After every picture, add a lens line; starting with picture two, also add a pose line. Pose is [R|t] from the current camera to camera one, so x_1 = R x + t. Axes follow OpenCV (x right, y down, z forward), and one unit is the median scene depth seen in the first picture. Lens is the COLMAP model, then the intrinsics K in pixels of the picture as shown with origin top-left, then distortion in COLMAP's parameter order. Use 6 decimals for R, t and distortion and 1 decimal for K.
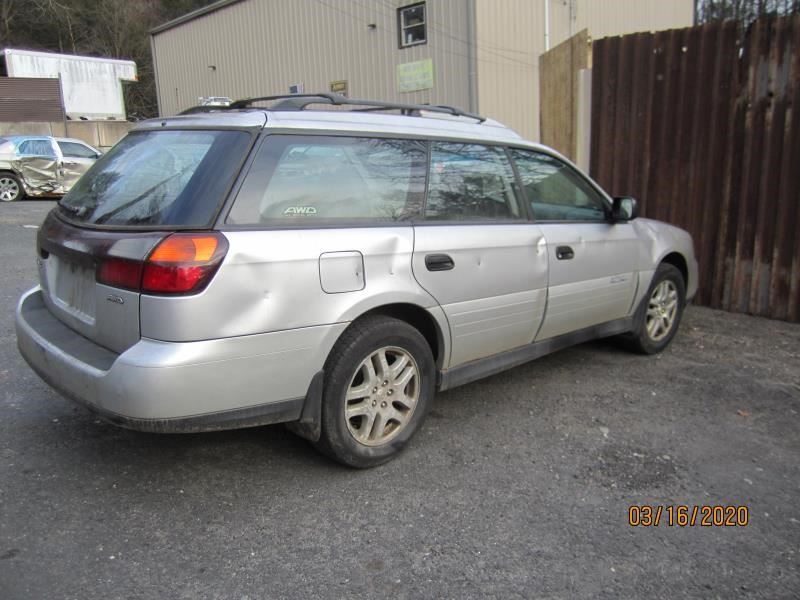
lens RADIAL K [[654.5, 0, 399.4], [0, 654.5, 297.6], [0, 0, 1]] dist [-0.052925, 0.018285]
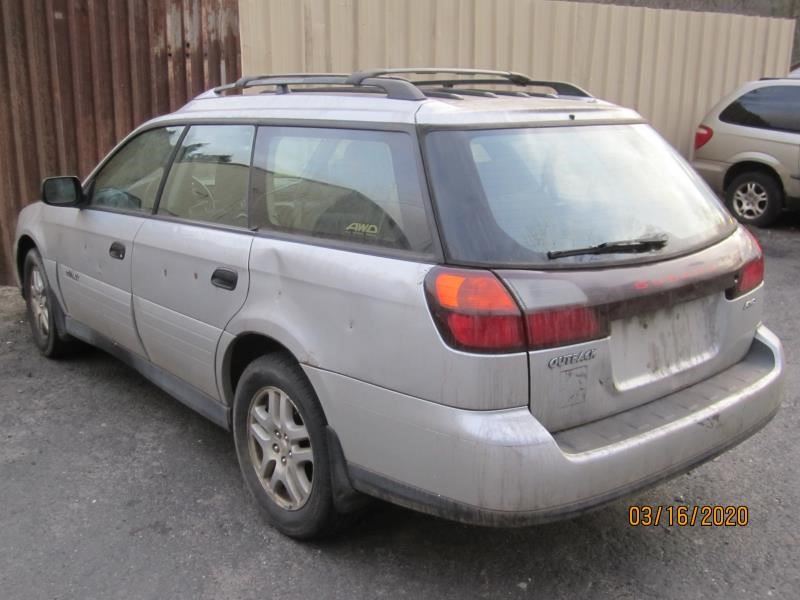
lens RADIAL K [[850.7, 0, 398.5], [0, 850.7, 298.4], [0, 0, 1]] dist [-0.032043, 0.000000]
pose [[0.051164, -0.260442, 0.964133, -0.756603], [0.219569, 0.944710, 0.243543, -0.192178], [-0.974255, 0.199233, 0.105520, 0.616535]]
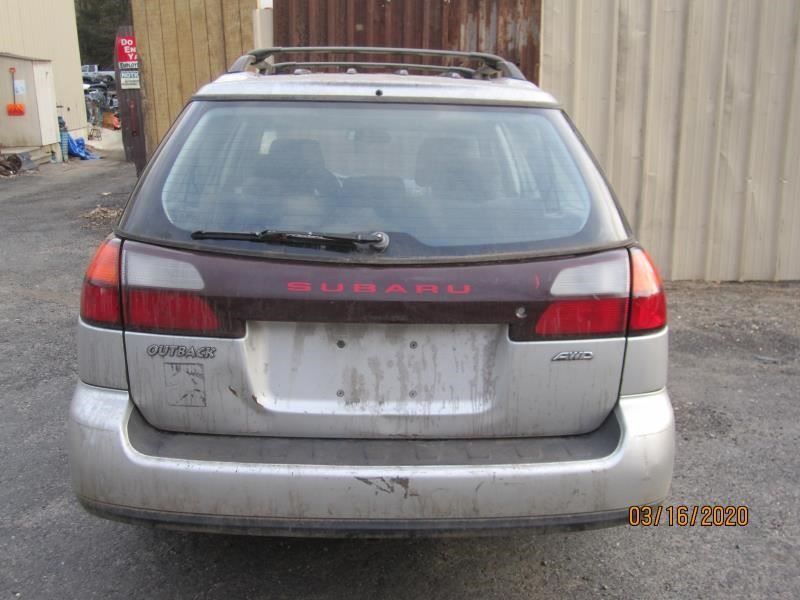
lens RADIAL K [[850.7, 0, 397.0], [0, 850.7, 300.6], [0, 0, 1]] dist [-0.032043, 0.000000]
pose [[0.647739, -0.169103, 0.742858, -0.549631], [0.156831, 0.983769, 0.087194, -0.073513], [-0.745546, 0.060025, 0.663746, 0.239558]]
